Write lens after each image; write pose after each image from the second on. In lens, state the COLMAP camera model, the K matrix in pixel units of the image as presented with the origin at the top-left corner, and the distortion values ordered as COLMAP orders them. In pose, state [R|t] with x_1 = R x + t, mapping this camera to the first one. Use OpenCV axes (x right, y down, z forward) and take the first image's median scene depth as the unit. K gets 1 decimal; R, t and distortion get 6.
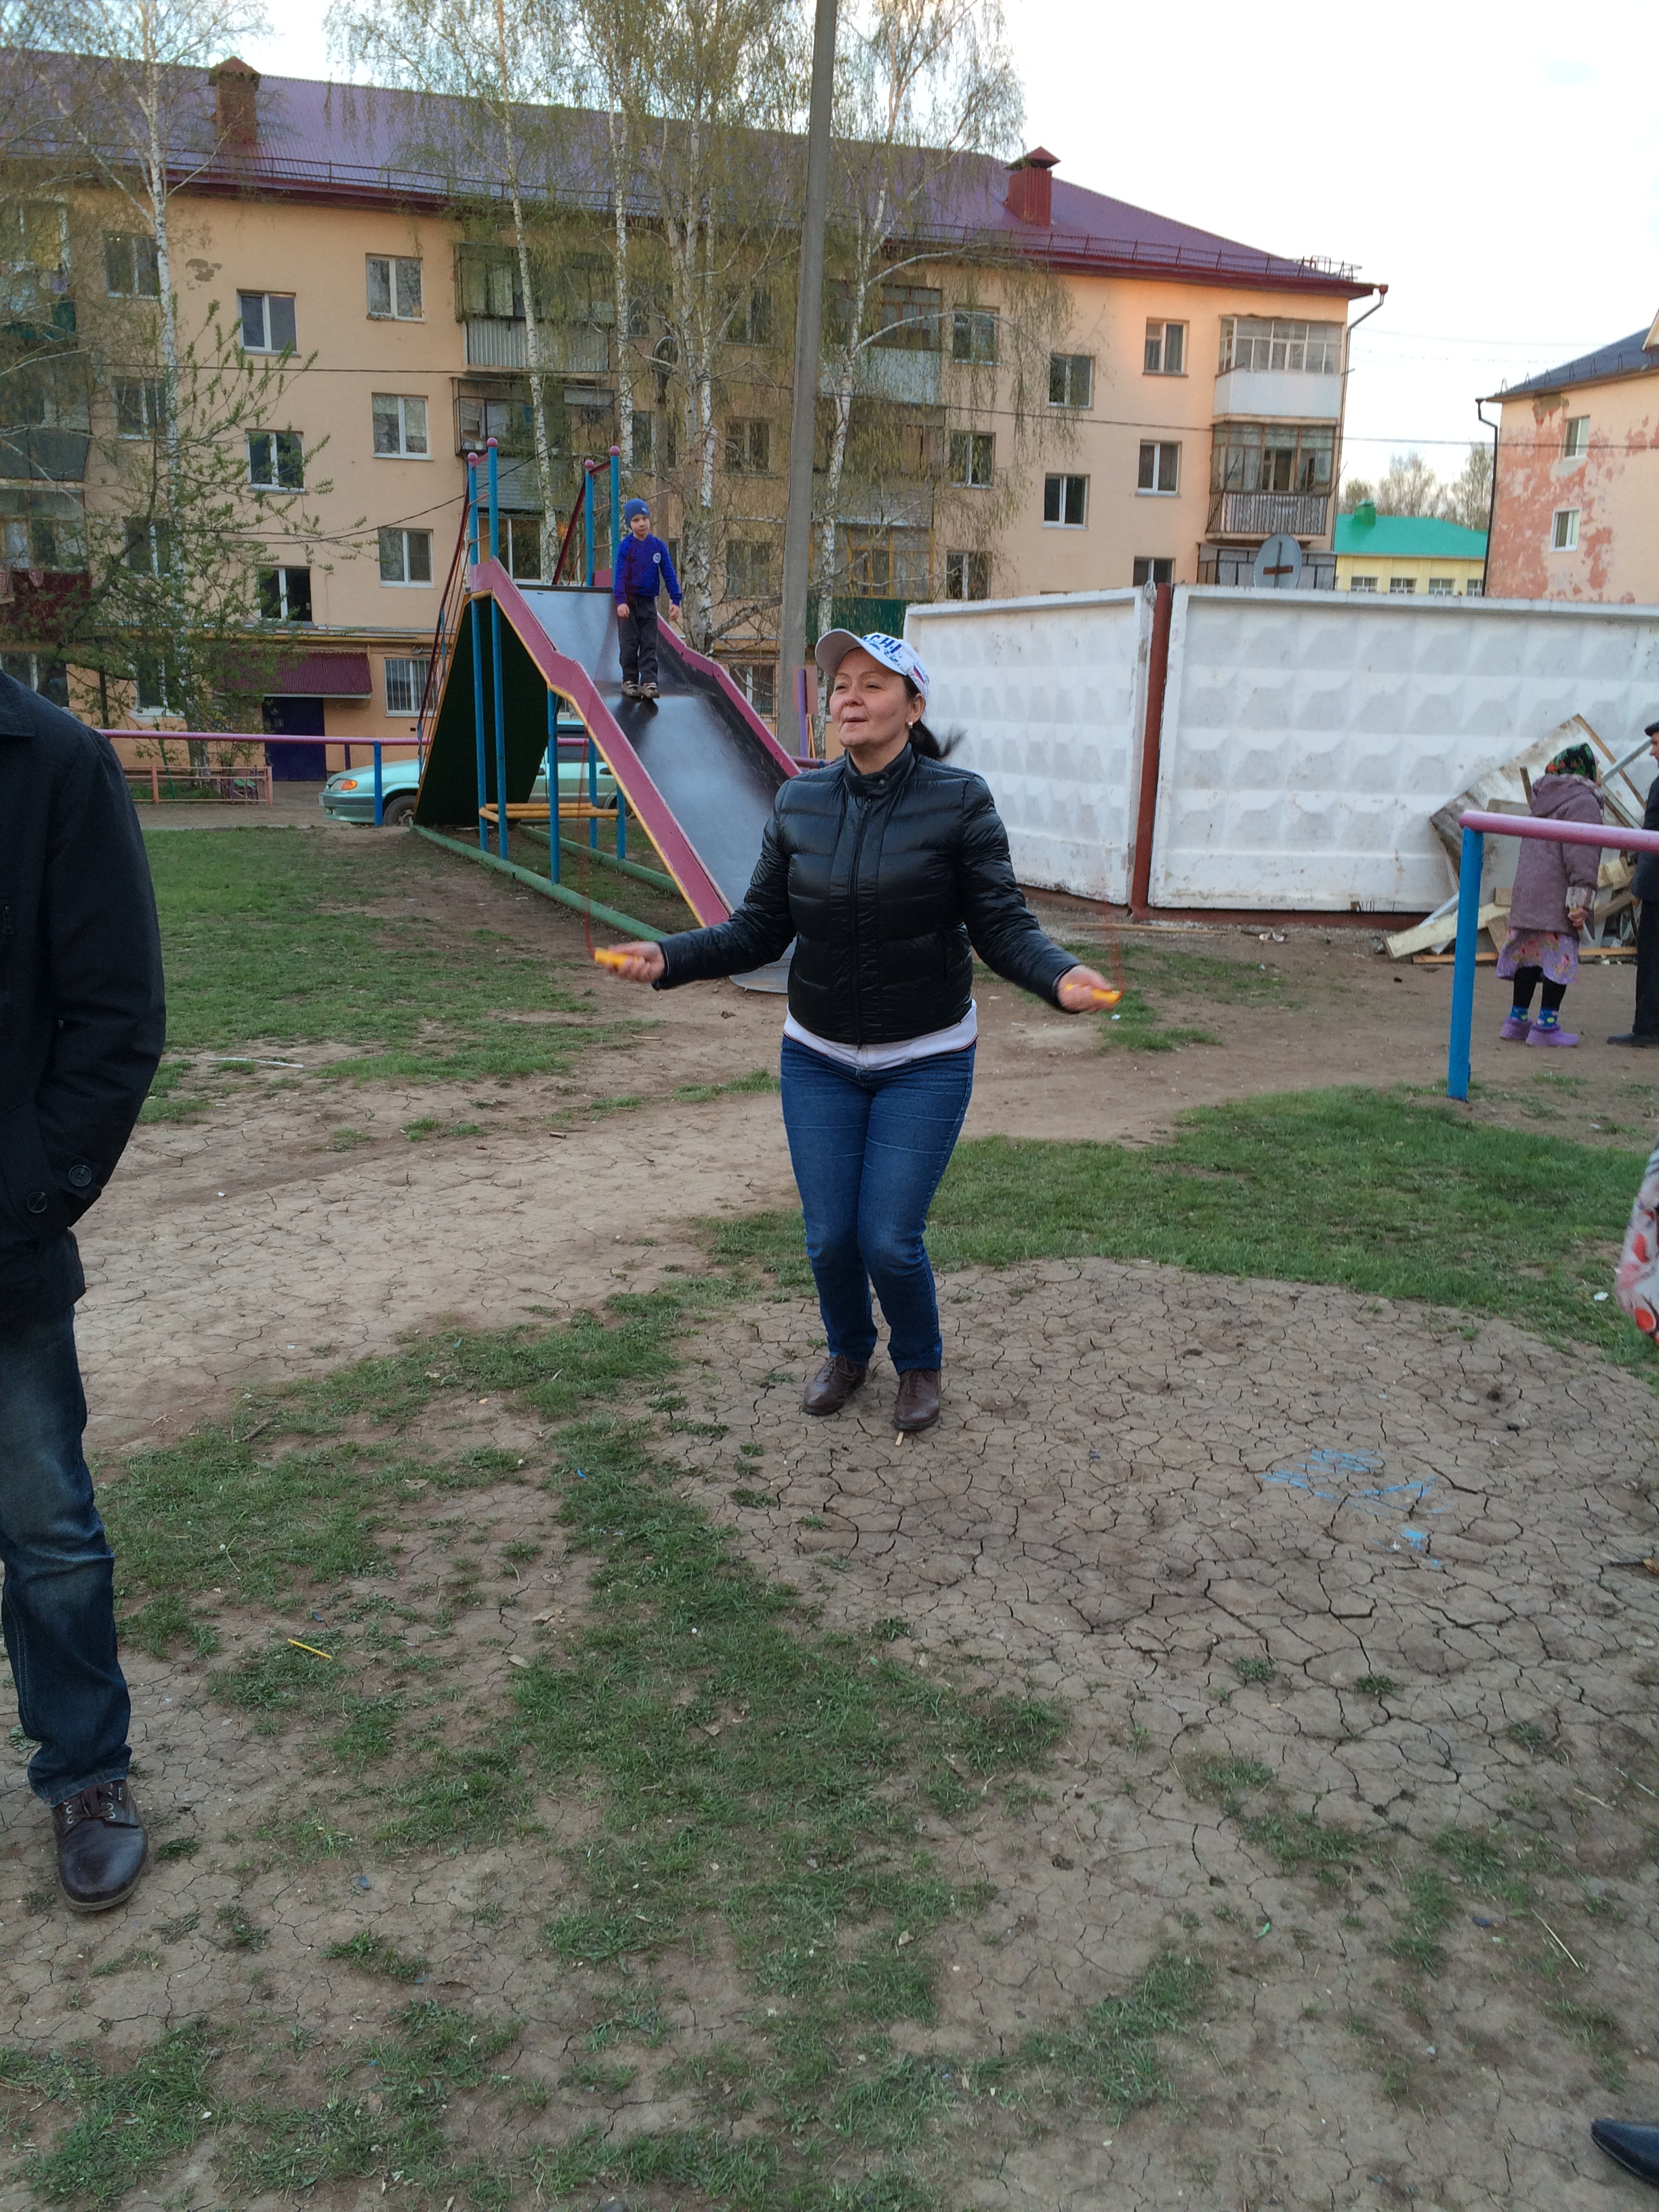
lens RADIAL K [[1910.7, 0, 842.0], [0, 1910.7, 1077.4], [0, 0, 1]] dist [0.101208, -0.117094]
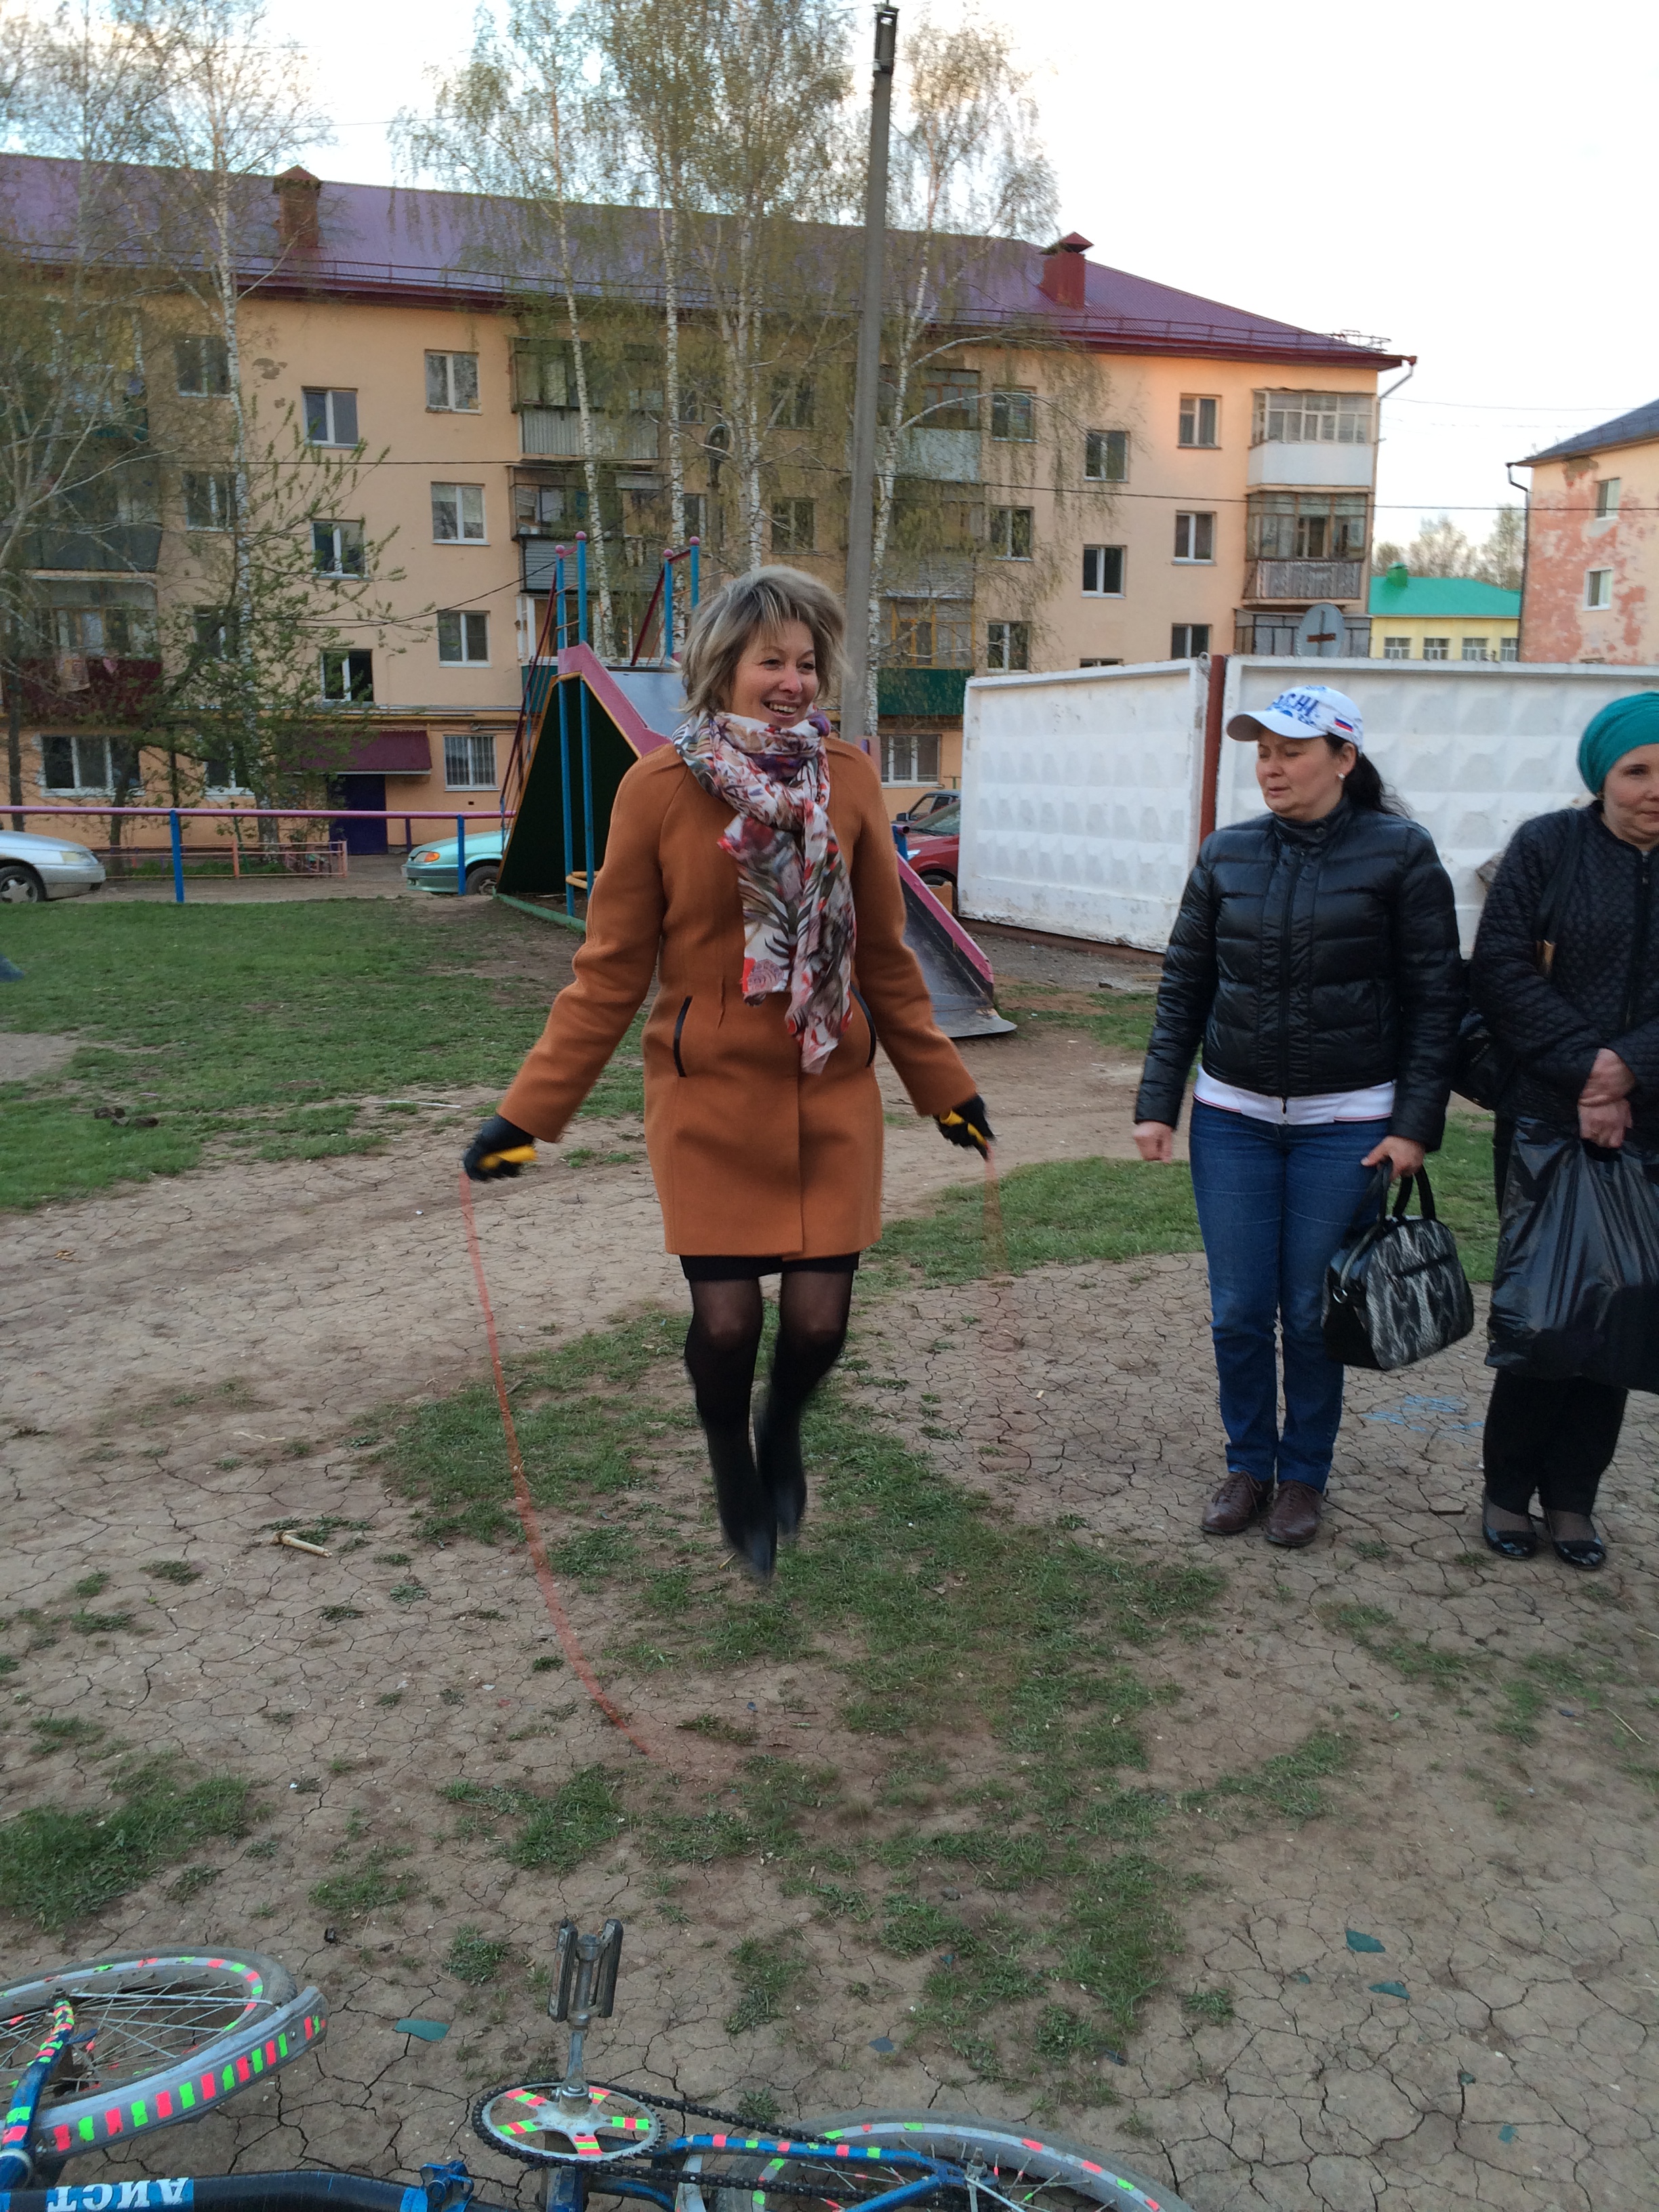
lens RADIAL K [[1897.0, 0, 828.6], [0, 1897.0, 1077.1], [0, 0, 1]] dist [0.107297, -0.123295]
pose [[0.999532, -0.011964, -0.028137, -0.005463], [0.011032, 0.999393, -0.033057, 0.002369], [0.028515, 0.032731, 0.999057, -0.014144]]
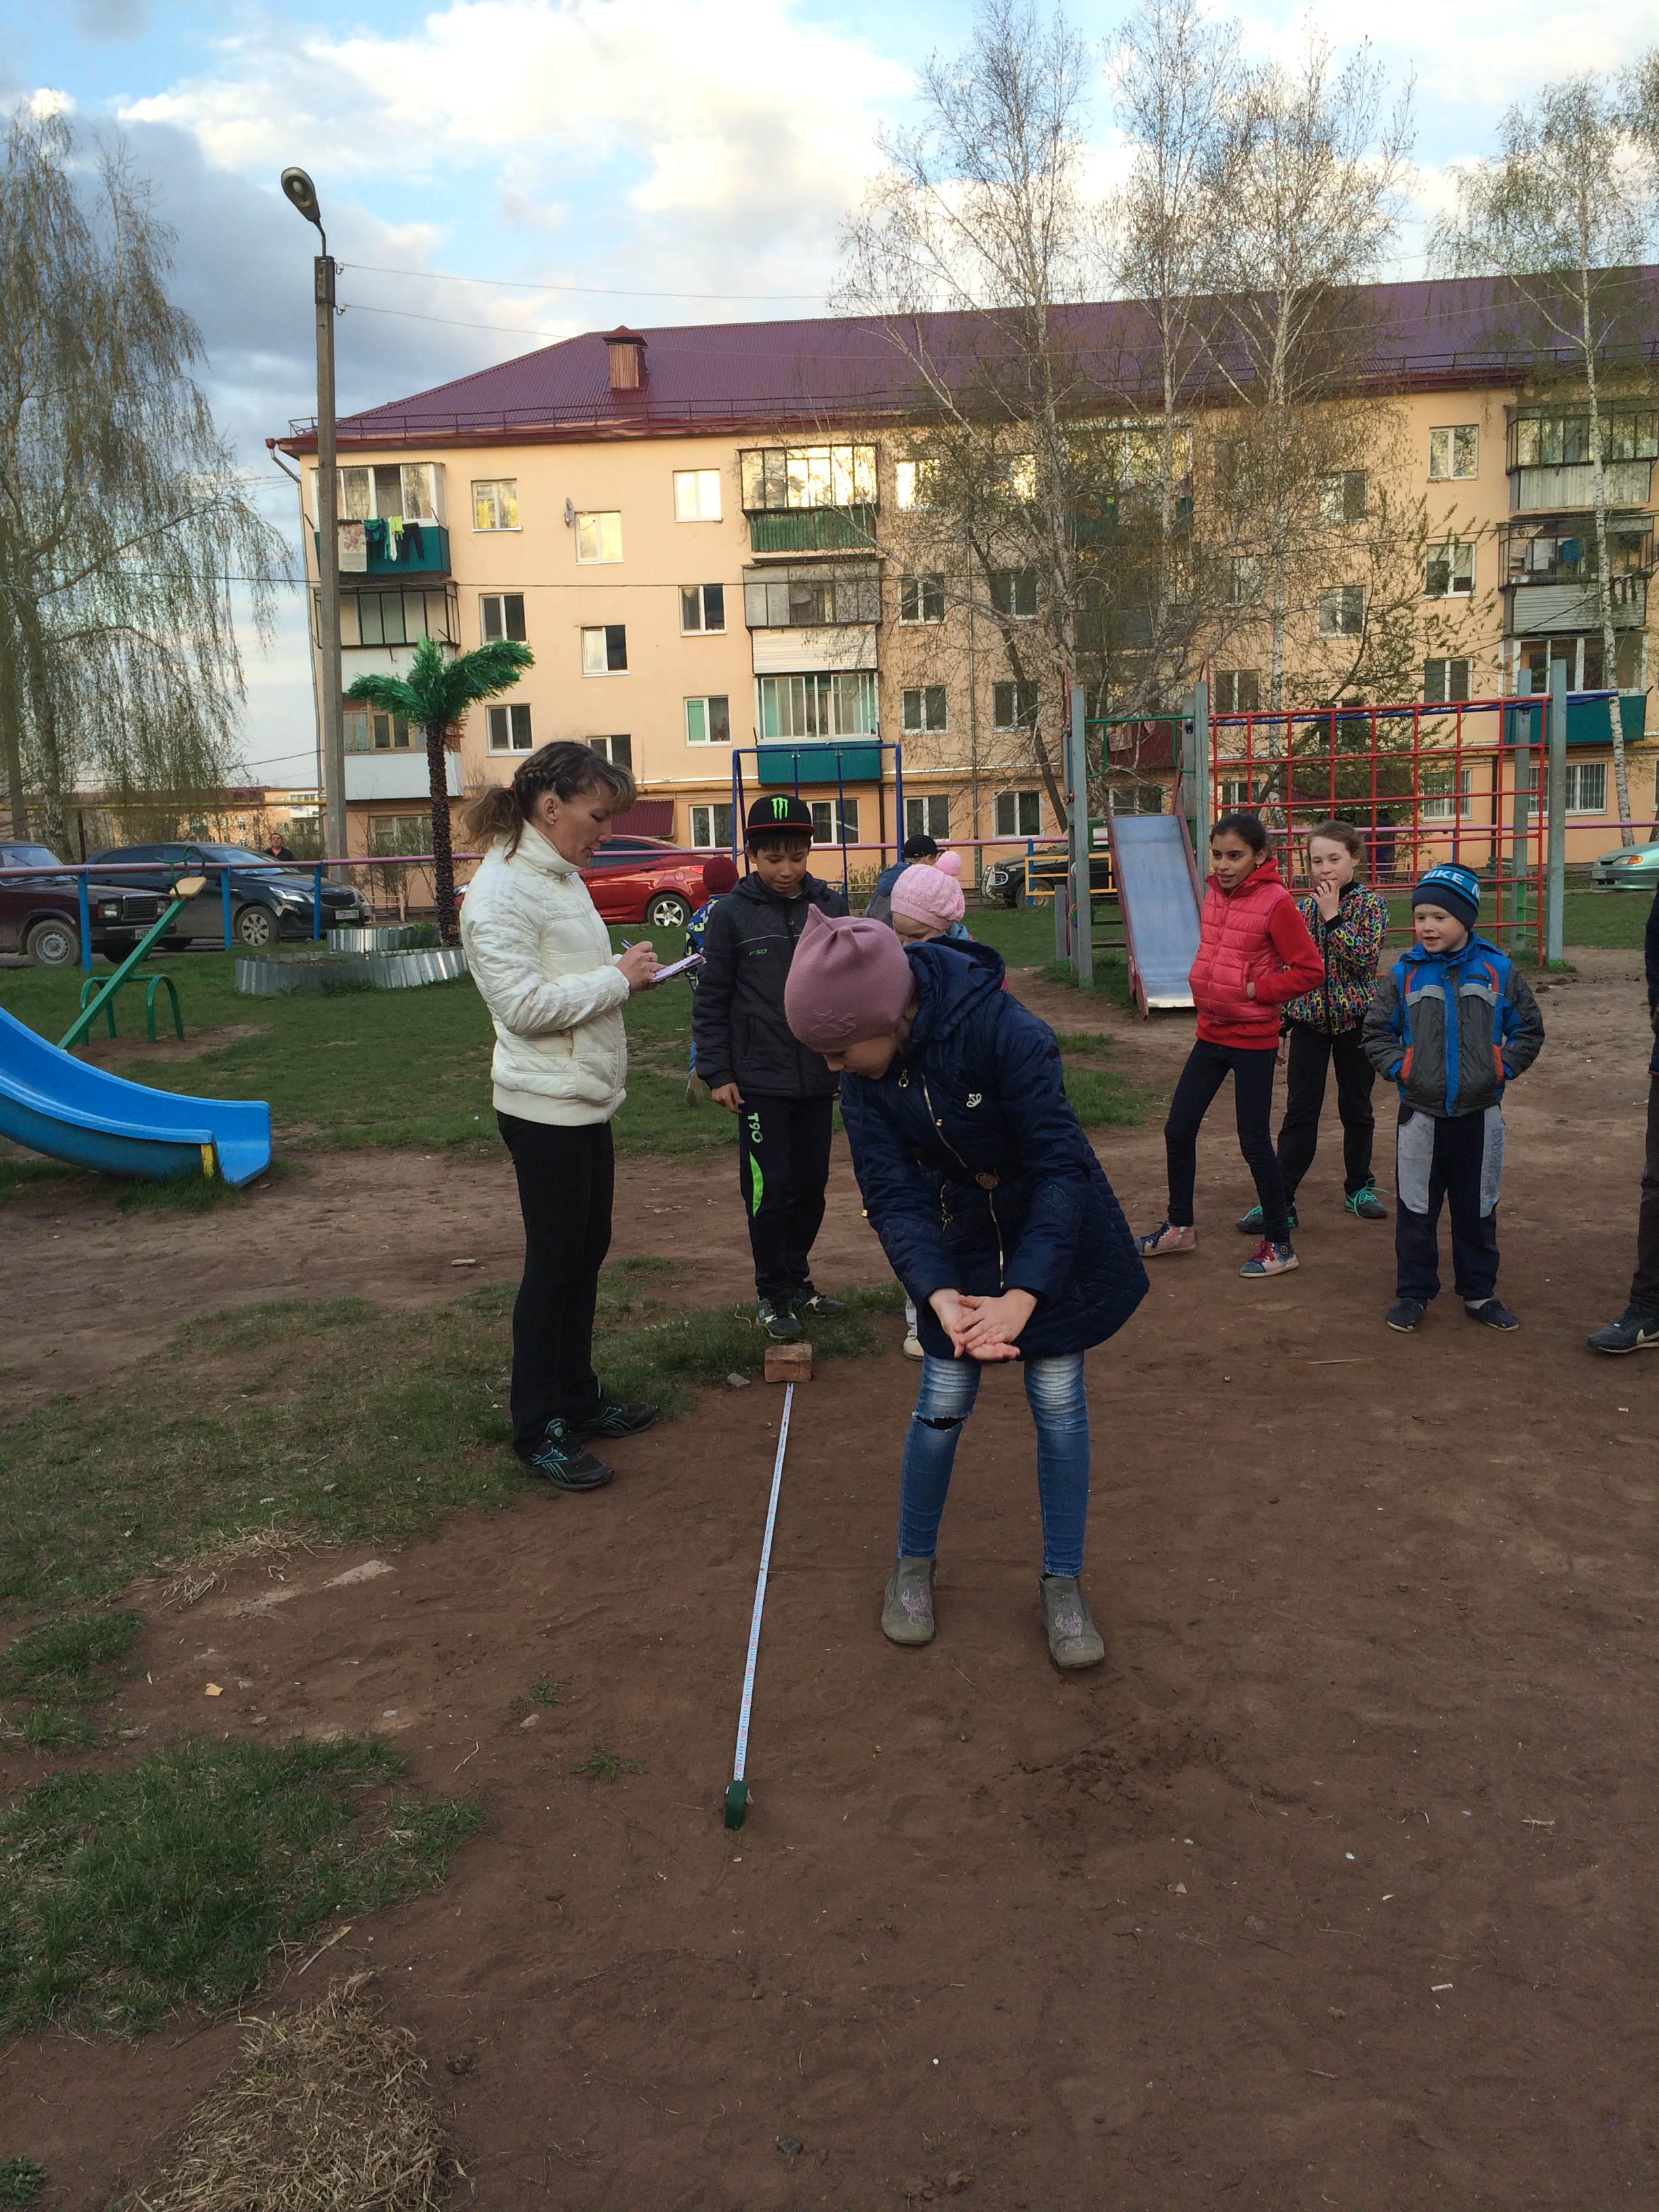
lens RADIAL K [[1878.8, 0, 832.3], [0, 1878.8, 1107.9], [0, 0, 1]] dist [0.097135, -0.116368]
pose [[0.917861, 0.012312, -0.396710, -0.112484], [-0.029078, 0.998919, -0.036276, 0.034096], [0.395835, 0.044832, 0.917227, -0.169168]]
